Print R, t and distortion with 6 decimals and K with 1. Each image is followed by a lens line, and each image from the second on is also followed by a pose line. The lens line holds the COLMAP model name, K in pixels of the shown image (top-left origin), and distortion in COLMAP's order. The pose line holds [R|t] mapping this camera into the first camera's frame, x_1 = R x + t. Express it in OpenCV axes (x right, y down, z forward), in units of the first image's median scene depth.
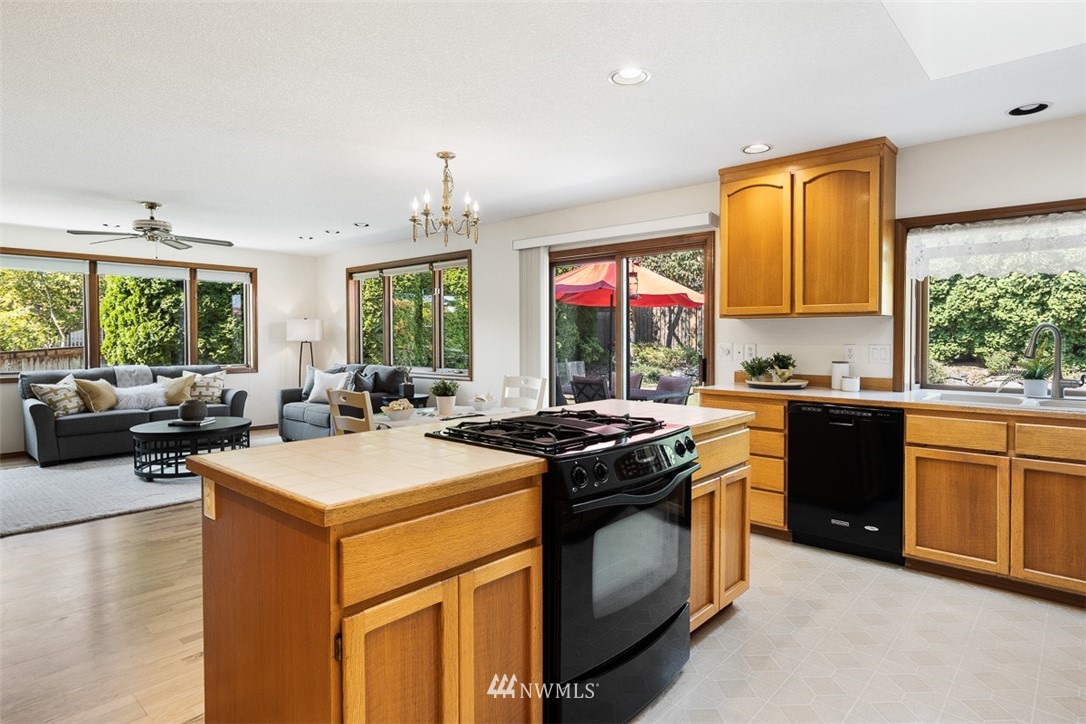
lens RADIAL K [[615.7, 0, 537.9], [0, 615.7, 354.1], [0, 0, 1]] dist [-0.001946, 0.000636]
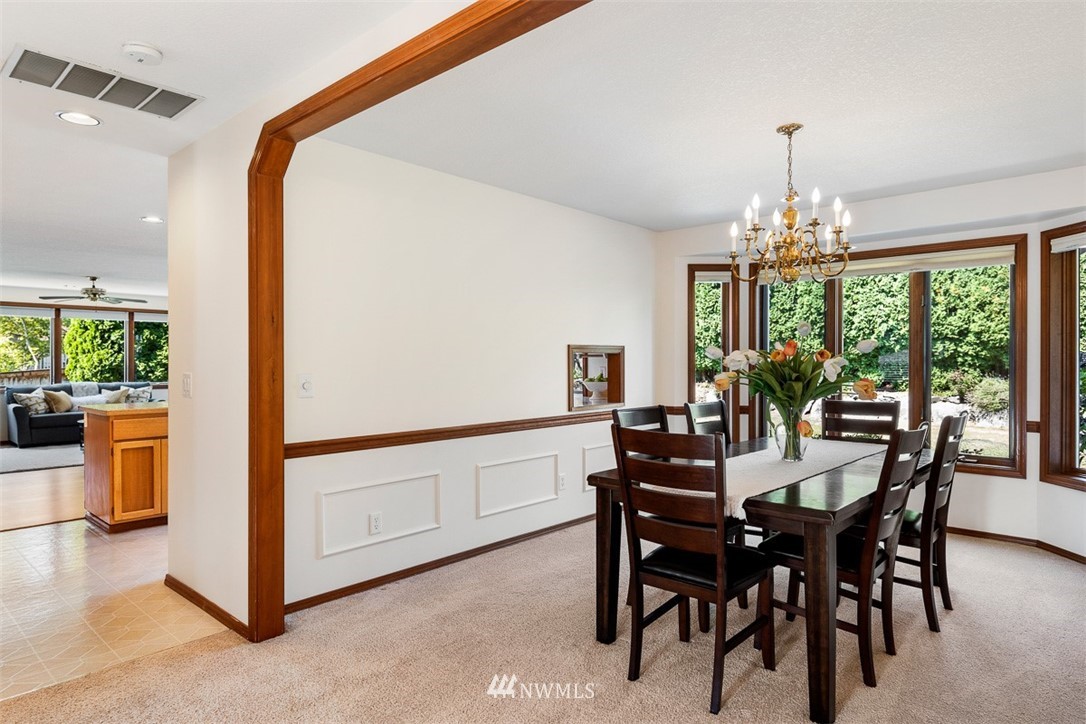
lens RADIAL K [[646.9, 0, 539.6], [0, 646.9, 365.9], [0, 0, 1]] dist [-0.000006, -0.000616]
pose [[0.999994, 0.000183, 0.003344, 0.301502], [-0.000113, 0.999783, -0.020816, 0.009609], [-0.003347, 0.020815, 0.999778, -0.387583]]
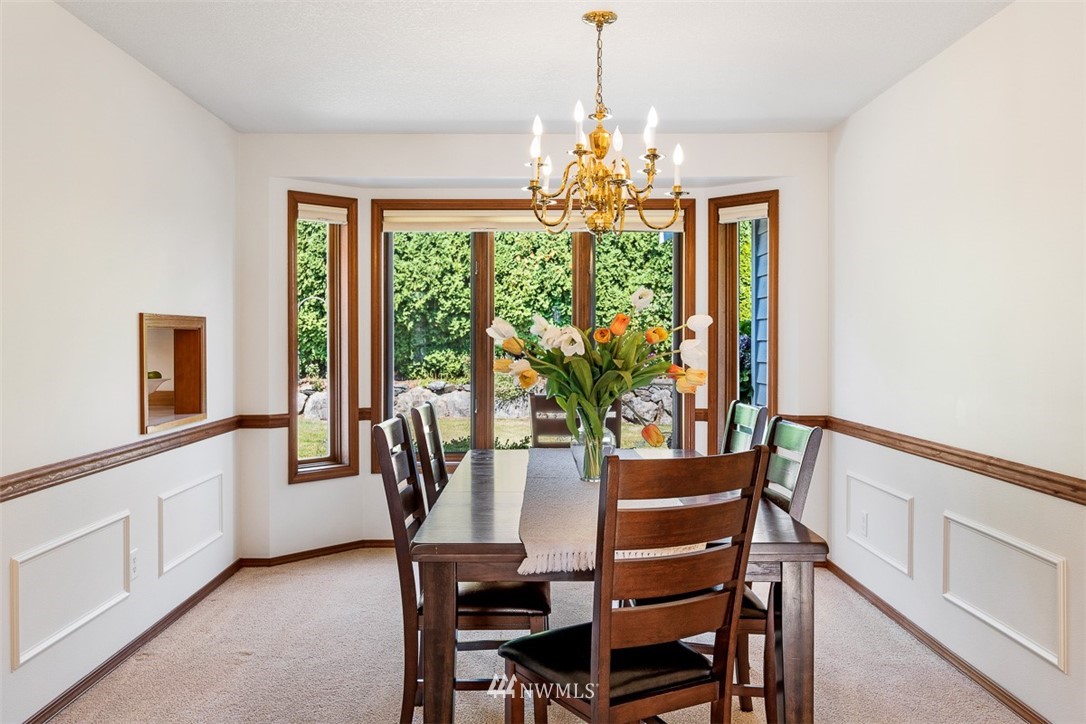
lens RADIAL K [[907.8, 0, 544.5], [0, 907.8, 343.2], [0, 0, 1]] dist [-0.028648, 0.003398]
pose [[0.726425, -0.002463, 0.687241, 0.176262], [0.020844, 0.999612, -0.018450, 0.005970], [-0.686929, 0.027728, 0.726195, -0.273308]]
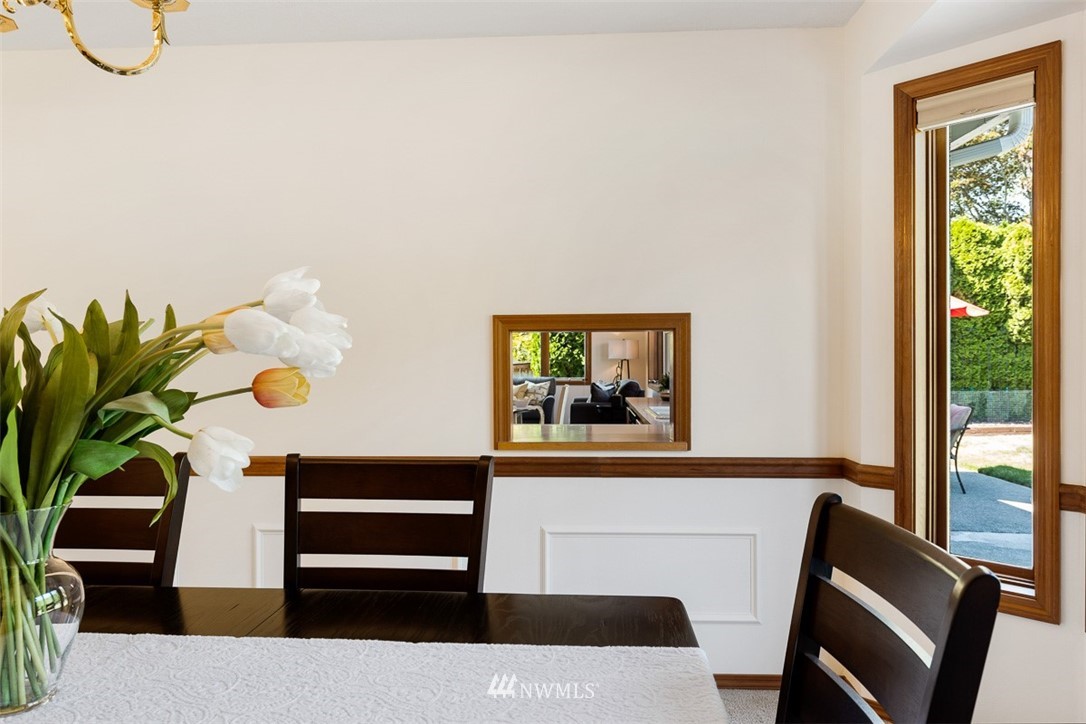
lens RADIAL K [[770.1, 0, 541.8], [0, 770.1, 356.9], [0, 0, 1]] dist [0.009196, 0.002100]
pose [[0.638686, 0.001049, -0.769467, 0.584696], [-0.023241, 0.999569, -0.017928, 0.003650], [0.769116, 0.029333, 0.638435, -0.030460]]
